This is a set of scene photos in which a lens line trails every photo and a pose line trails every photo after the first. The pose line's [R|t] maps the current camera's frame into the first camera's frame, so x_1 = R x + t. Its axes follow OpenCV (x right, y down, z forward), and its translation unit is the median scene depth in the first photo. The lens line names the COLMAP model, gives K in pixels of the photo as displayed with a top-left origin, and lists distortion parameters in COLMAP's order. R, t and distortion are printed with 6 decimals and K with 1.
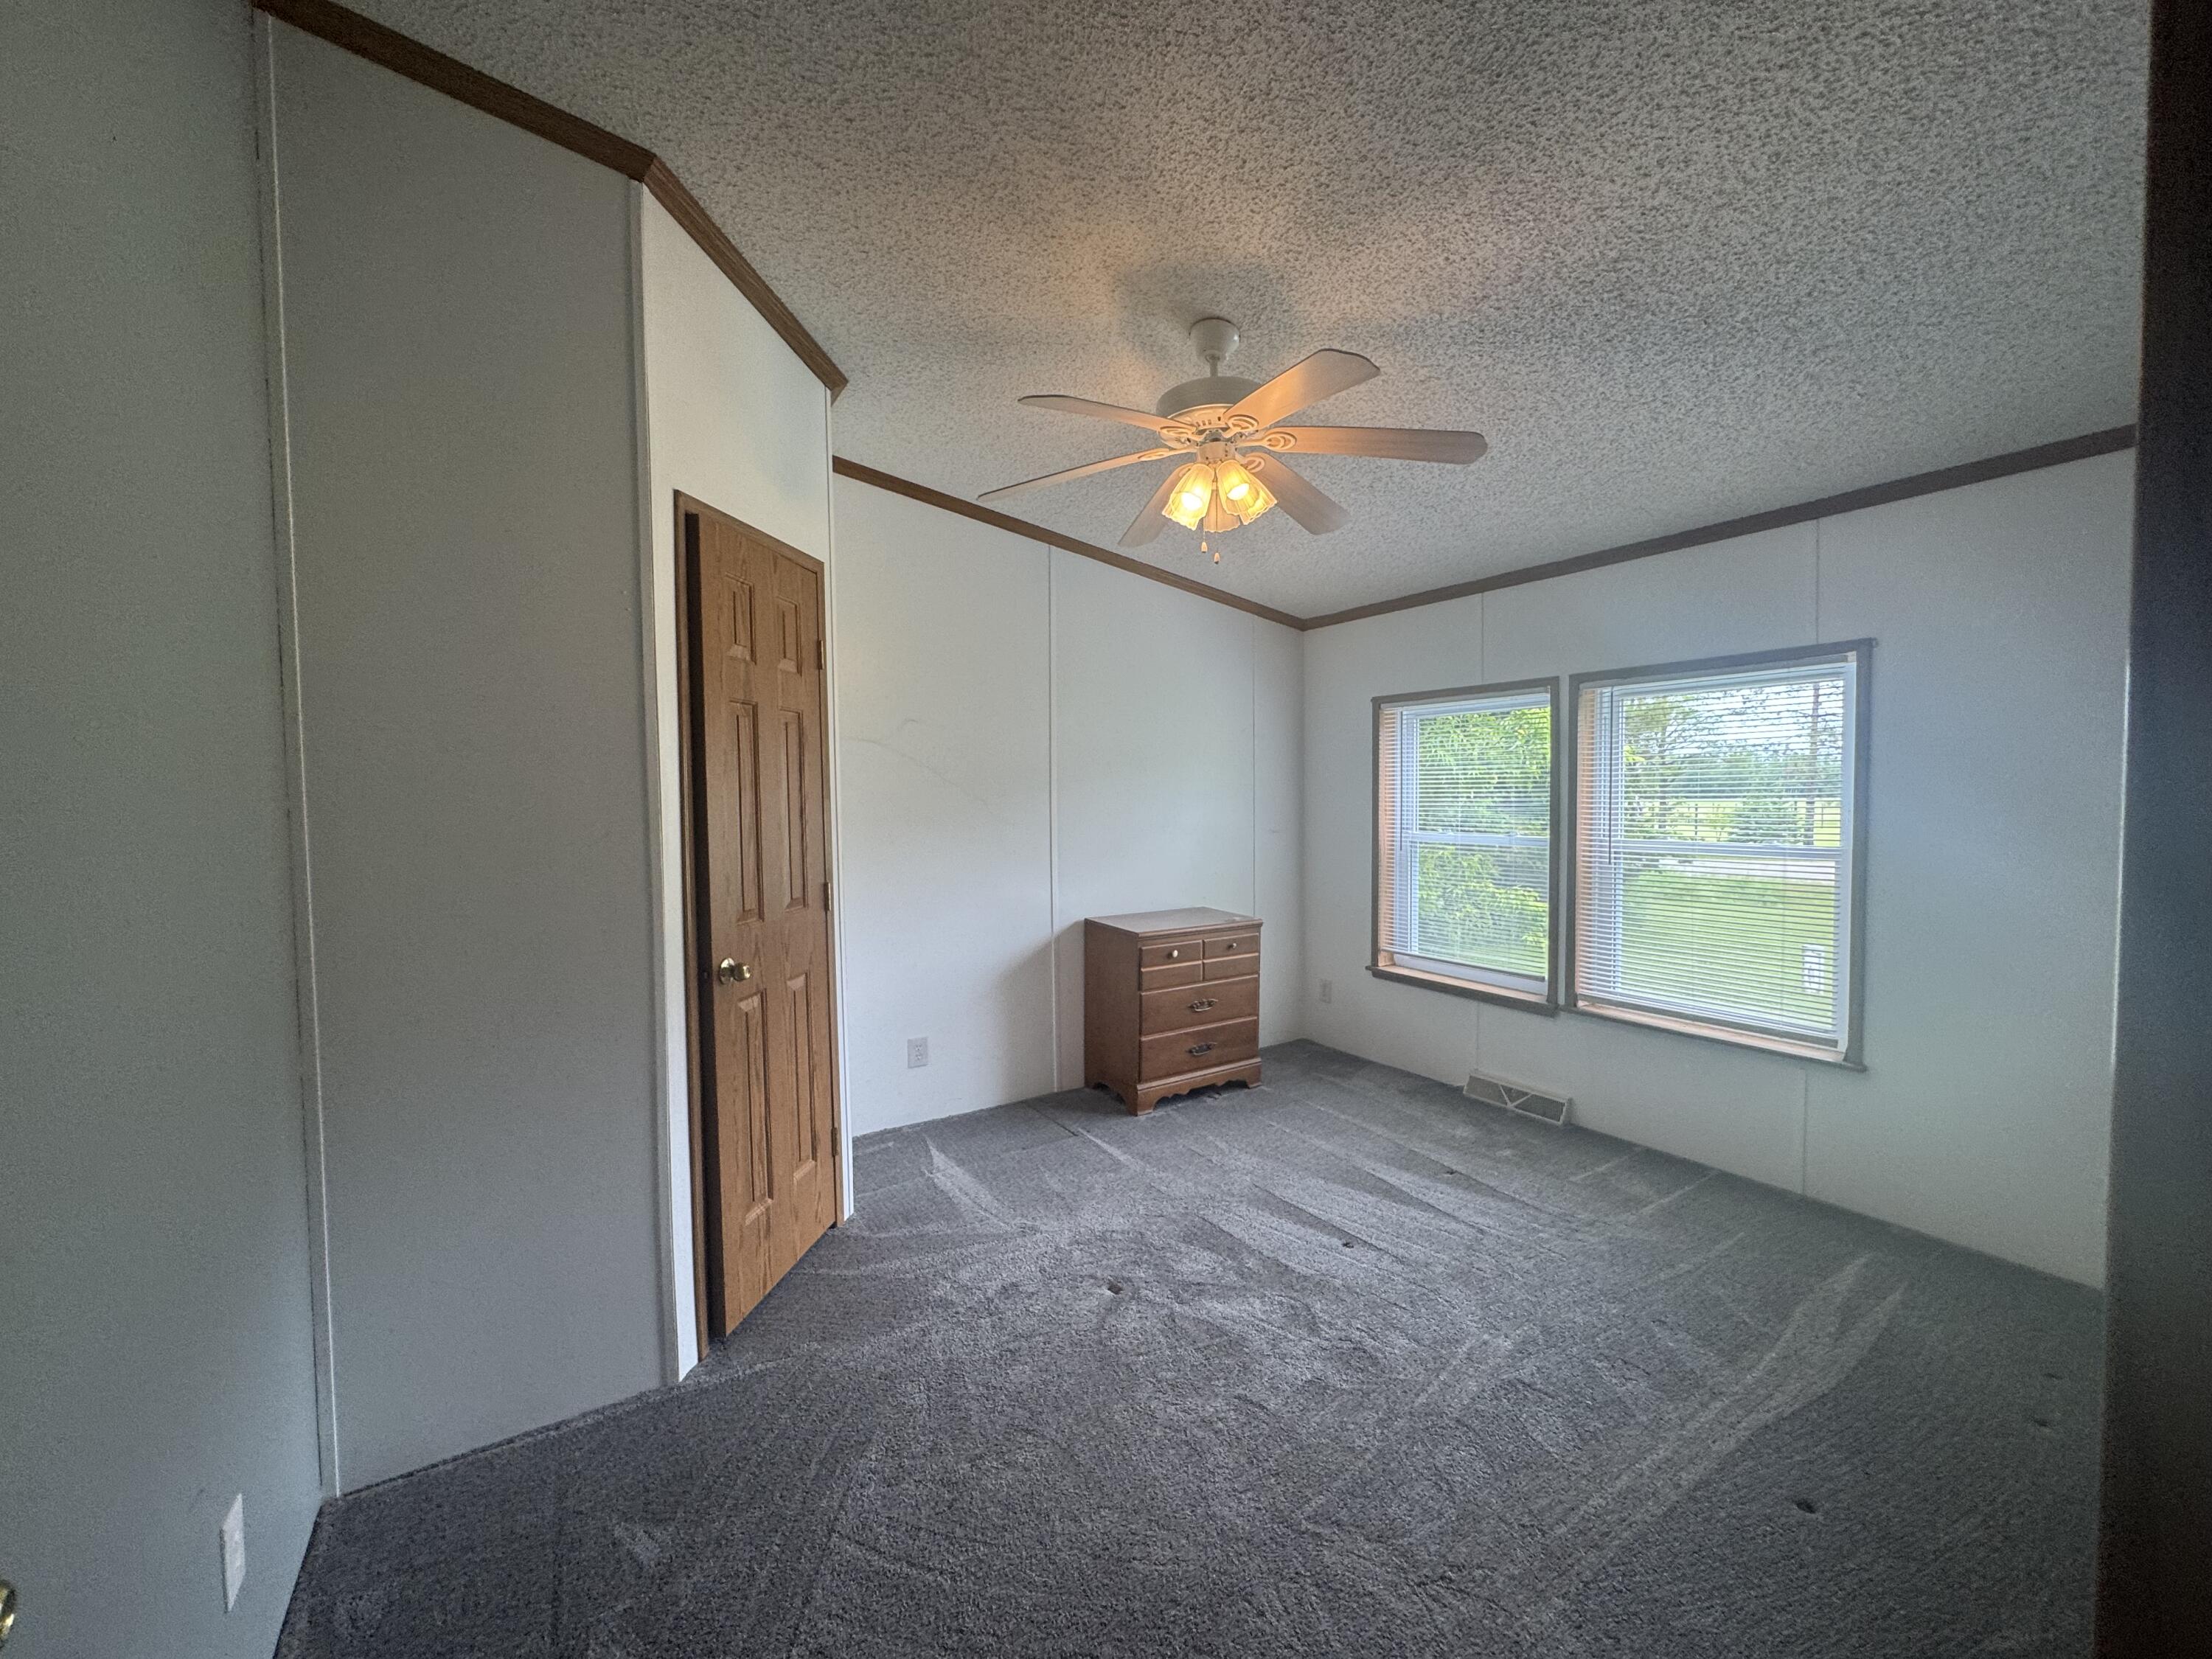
lens RADIAL K [[883.5, 0, 1107.9], [0, 883.5, 832.3], [0, 0, 1]] dist [-0.003665, 0.000272]
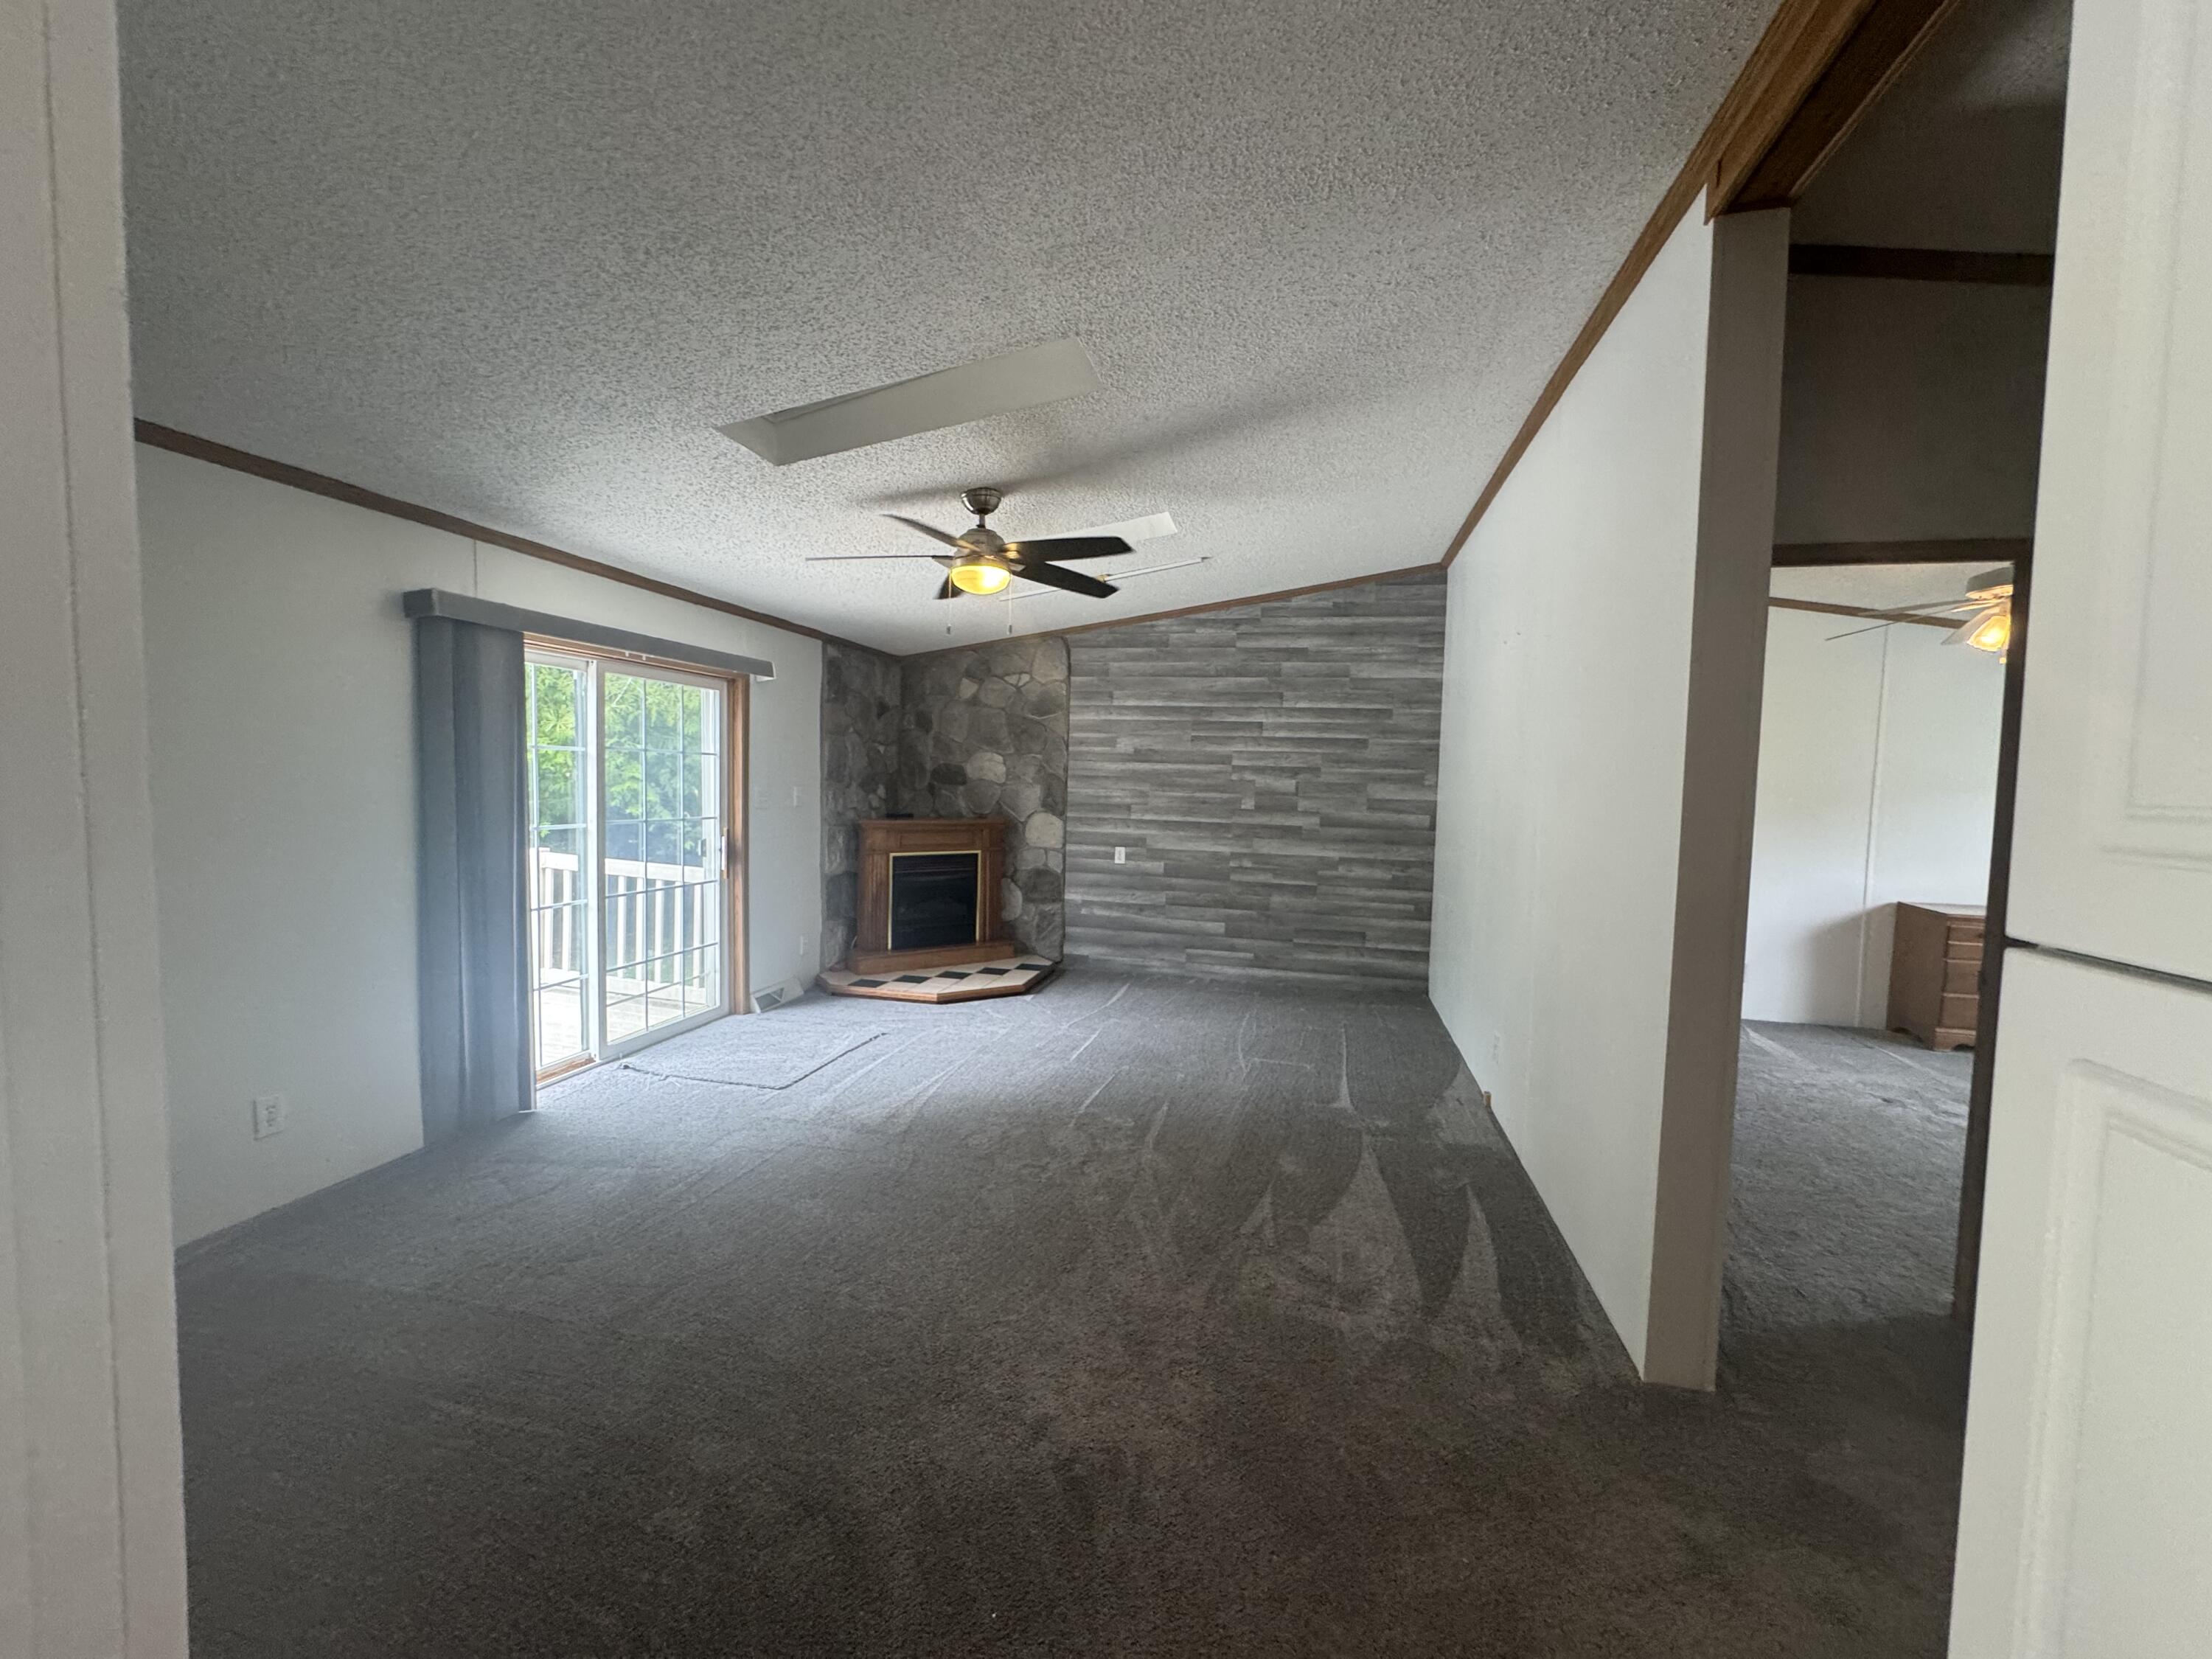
lens RADIAL K [[883.5, 0, 1112.6], [0, 883.5, 833.3], [0, 0, 1]] dist [-0.003665, 0.000272]
pose [[0.703385, 0.073006, -0.707050, 0.076525], [-0.063246, 0.997194, 0.040047, 0.020344], [0.707989, 0.016549, 0.706029, -0.802533]]
